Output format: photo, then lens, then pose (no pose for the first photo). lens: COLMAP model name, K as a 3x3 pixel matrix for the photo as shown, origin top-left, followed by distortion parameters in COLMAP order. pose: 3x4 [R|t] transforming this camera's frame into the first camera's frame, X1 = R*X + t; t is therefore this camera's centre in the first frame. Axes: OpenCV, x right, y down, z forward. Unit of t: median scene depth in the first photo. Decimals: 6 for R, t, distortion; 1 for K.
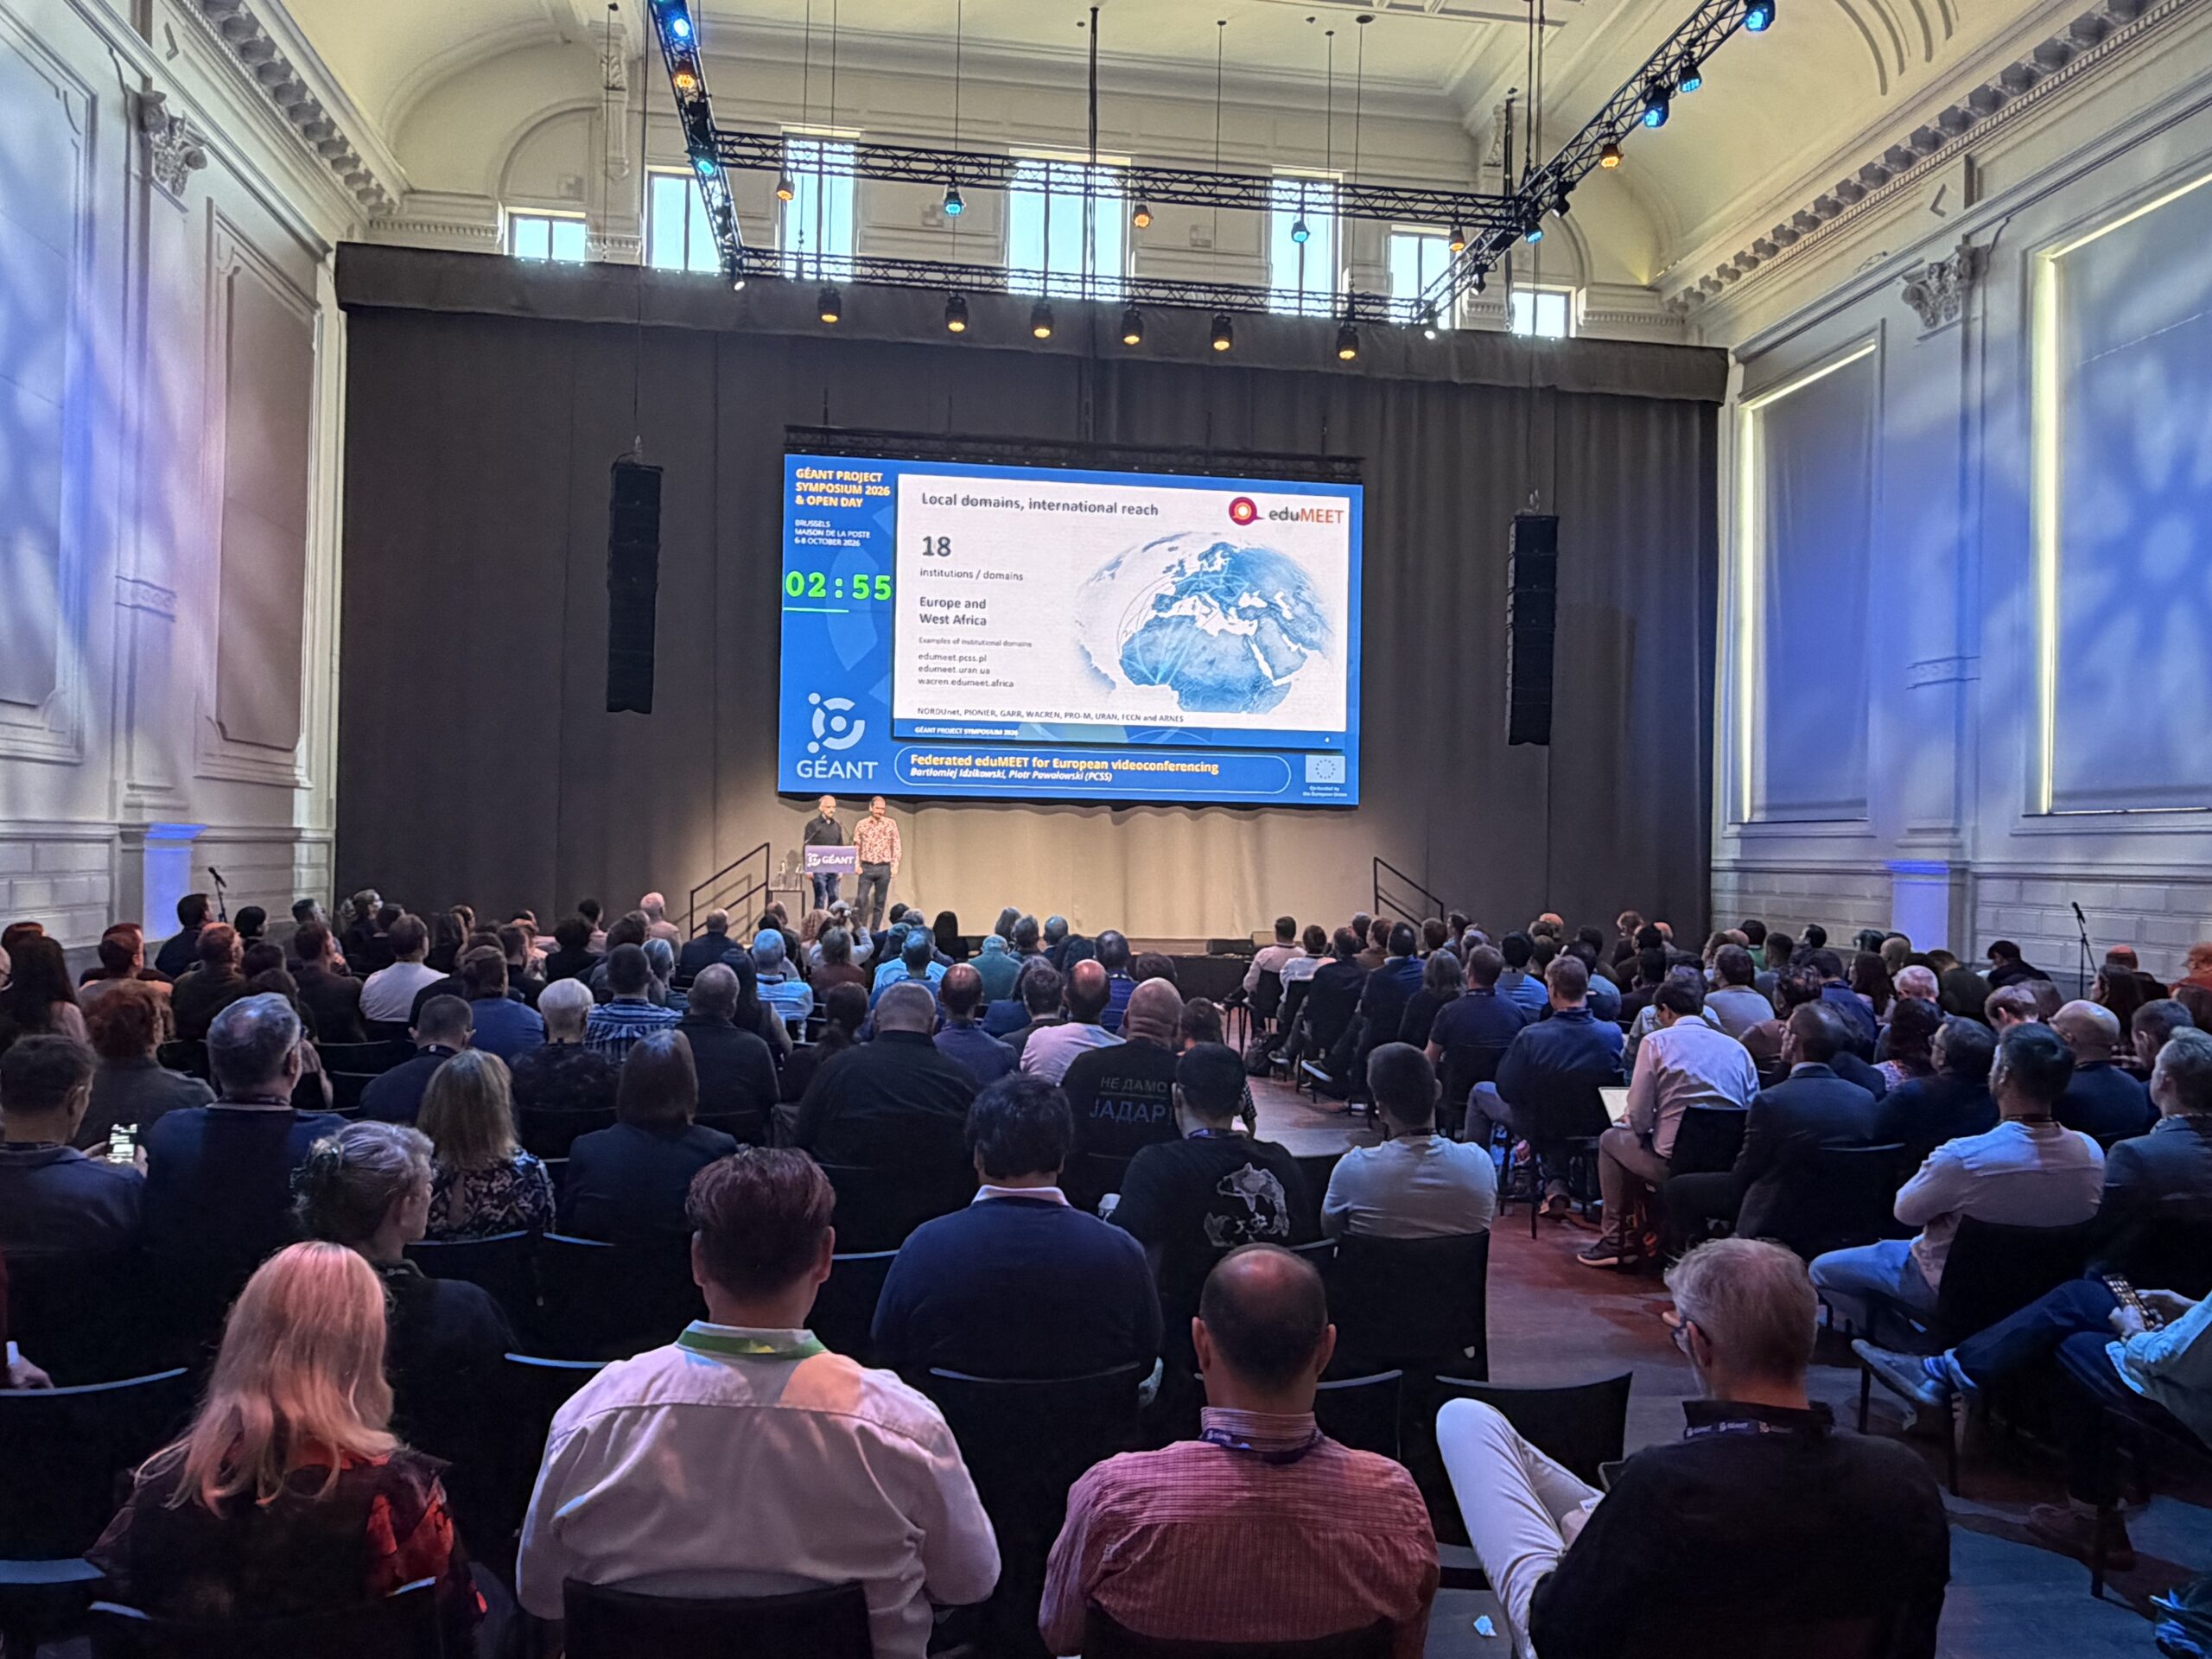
lens RADIAL K [[1548.1, 0, 1106.0], [0, 1548.1, 829.5], [0, 0, 1]] dist [-0.027269, 0.028346]
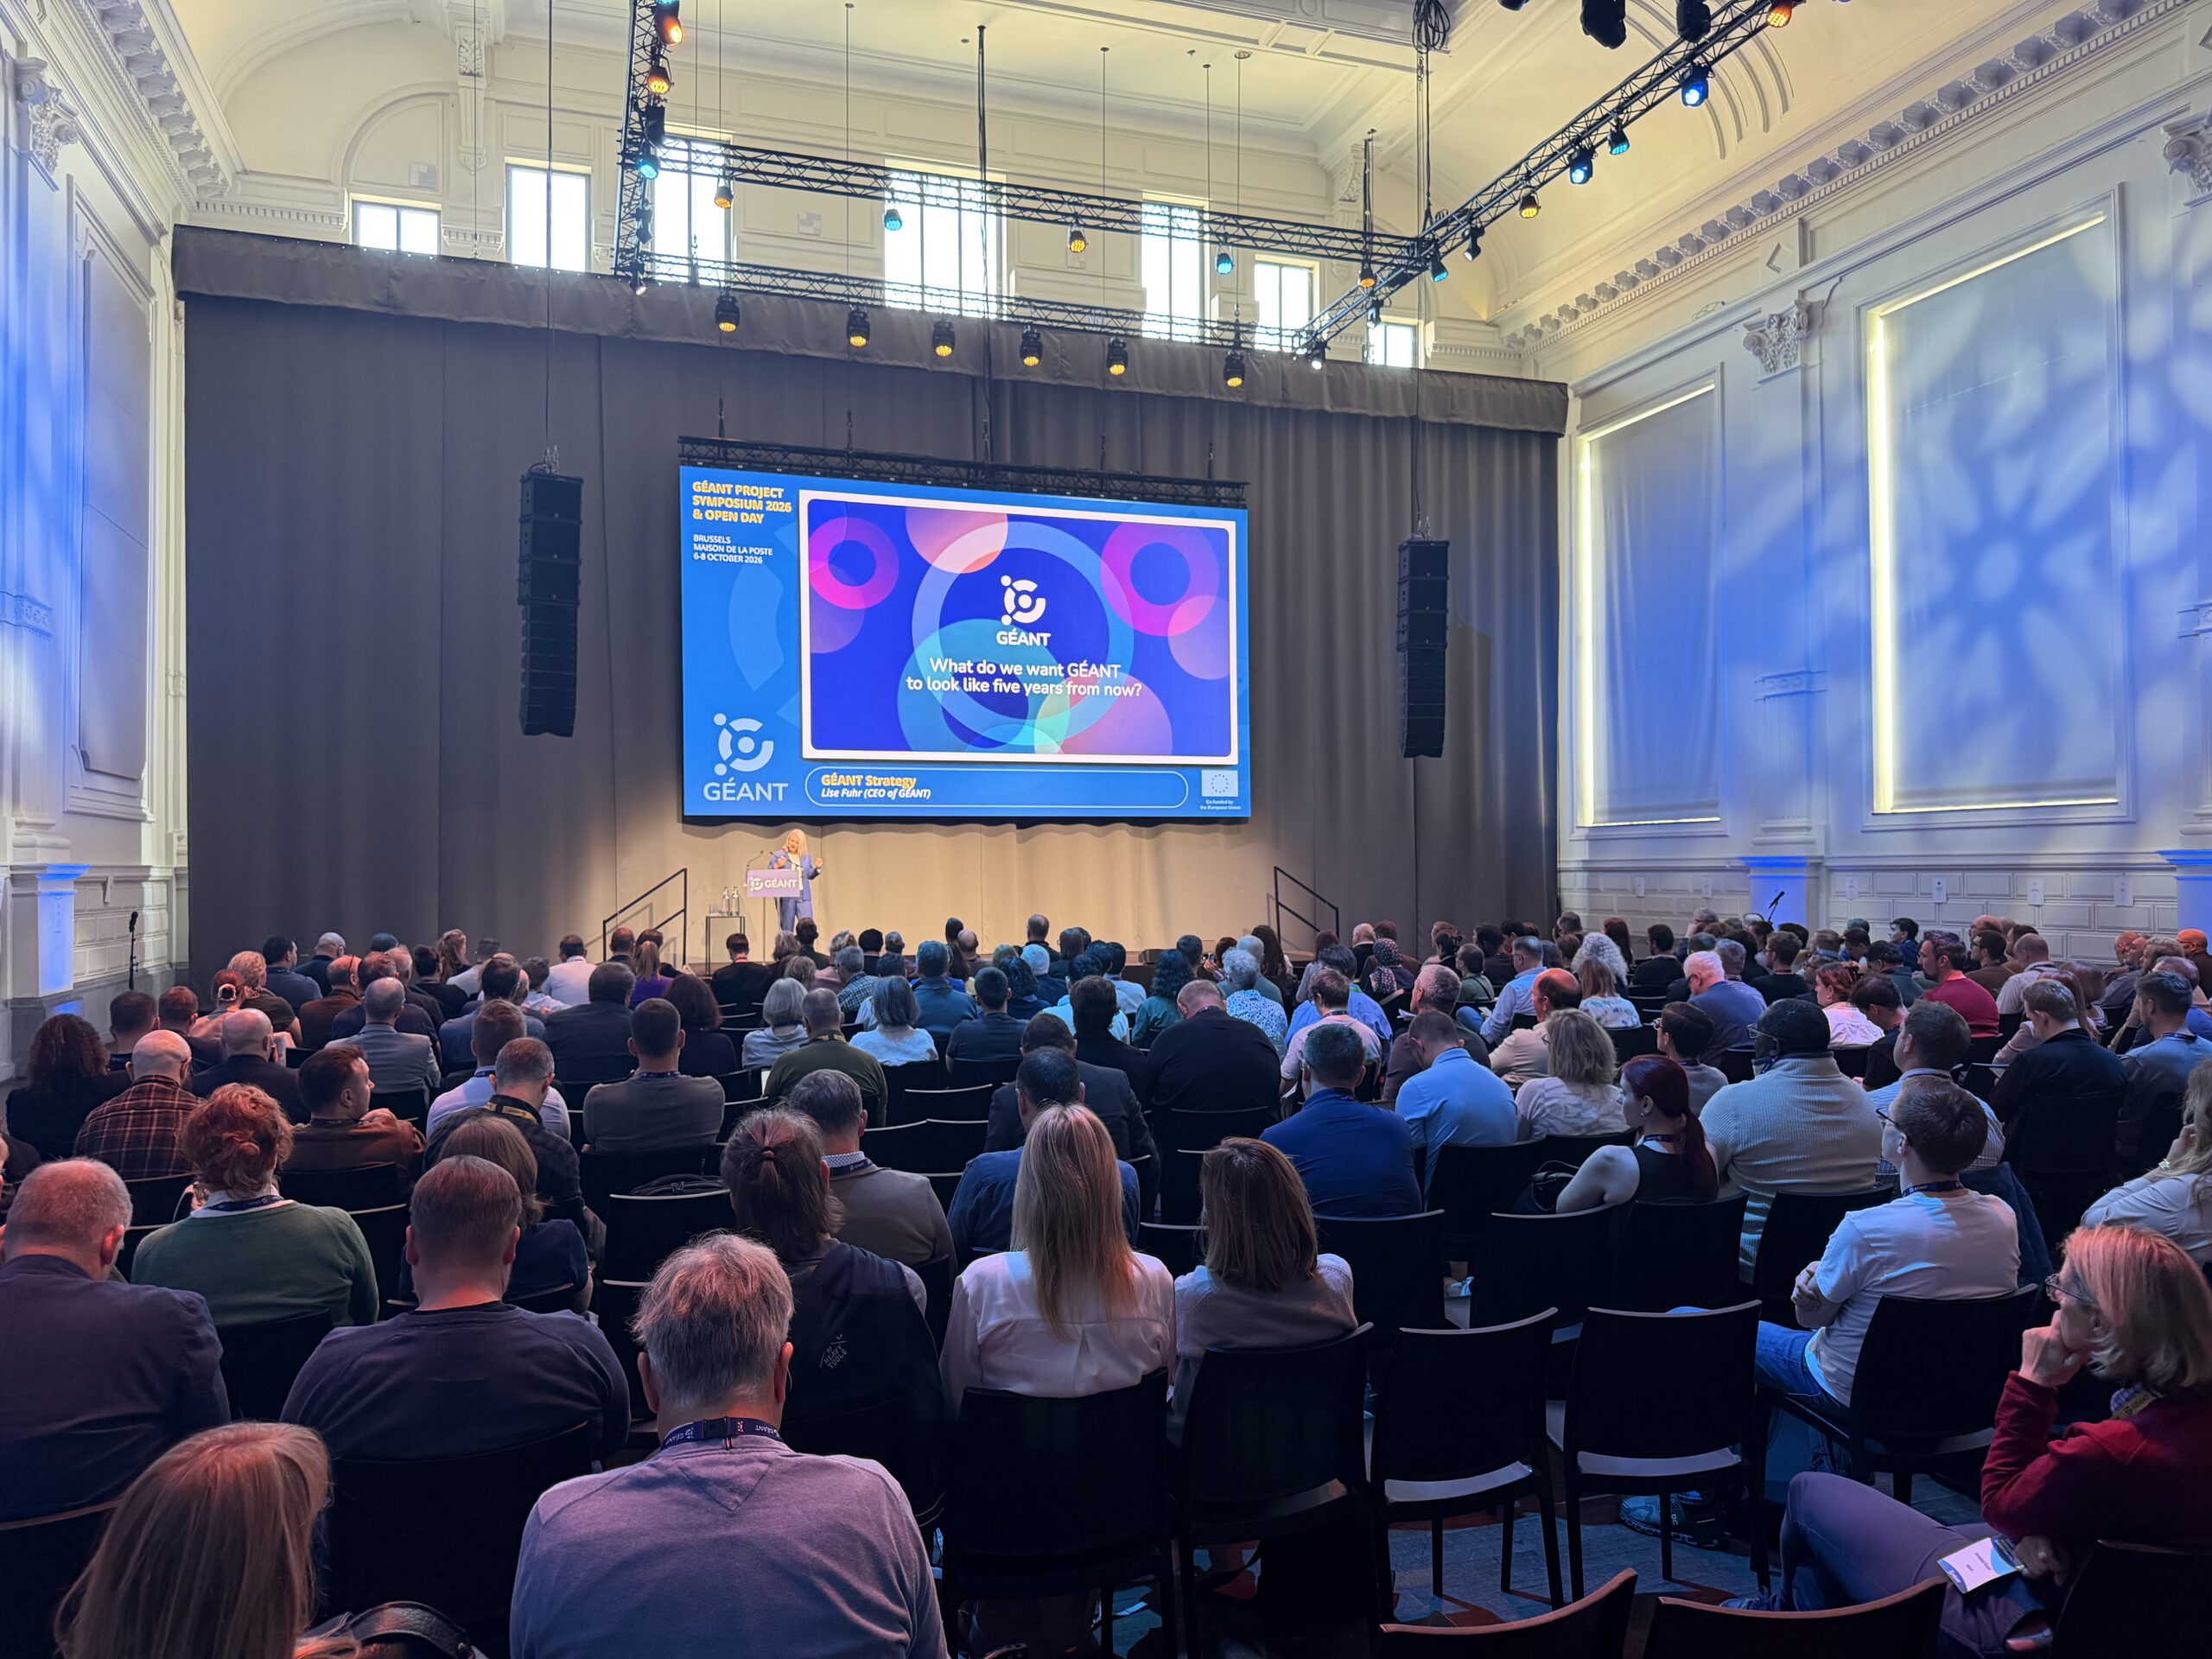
lens RADIAL K [[1574.0, 0, 1106.0], [0, 1574.0, 829.5], [0, 0, 1]] dist [0.057831, -0.102305]
pose [[0.982439, -0.021987, 0.185284, -0.133057], [0.023736, 0.999692, -0.007225, -0.002287], [-0.185068, 0.011496, 0.982658, -0.020740]]
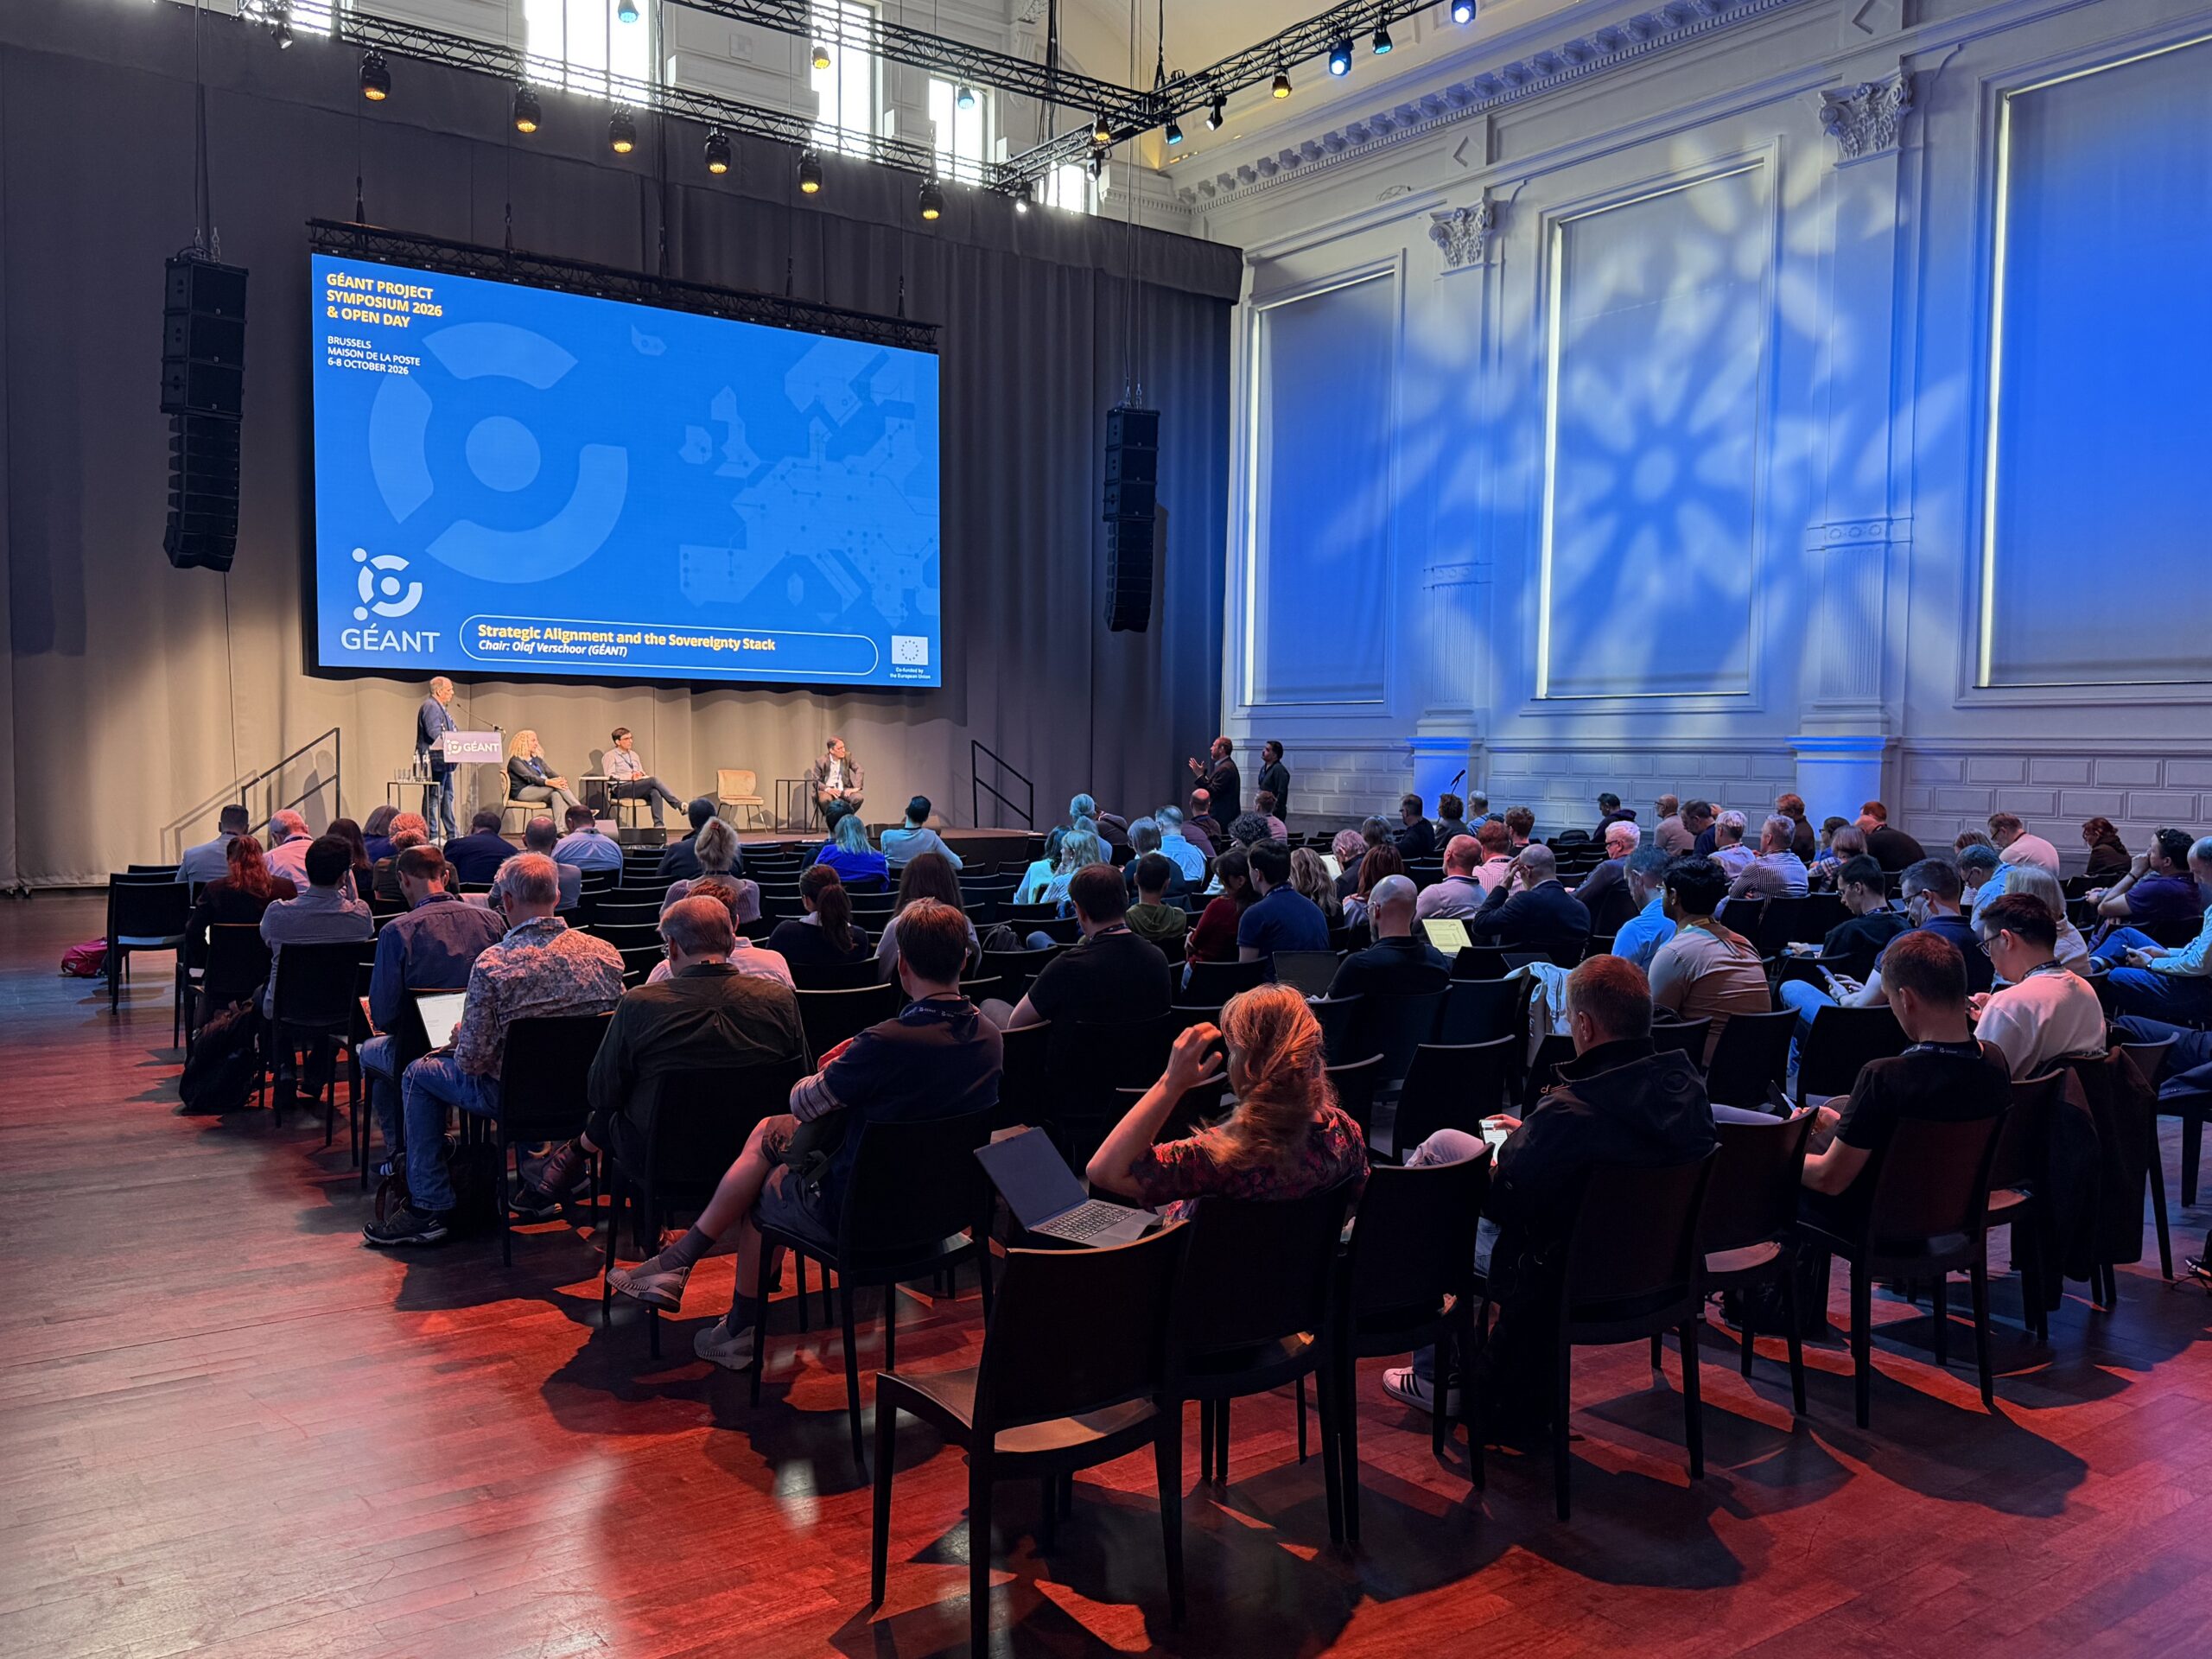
lens RADIAL K [[1811.3, 0, 1106.0], [0, 1811.3, 829.5], [0, 0, 1]] dist [0.076852, -0.281489]
pose [[0.876937, -0.031406, 0.479577, -0.305049], [-0.000542, 0.997797, 0.066334, -0.002051], [-0.480604, -0.058431, 0.874989, -0.060982]]
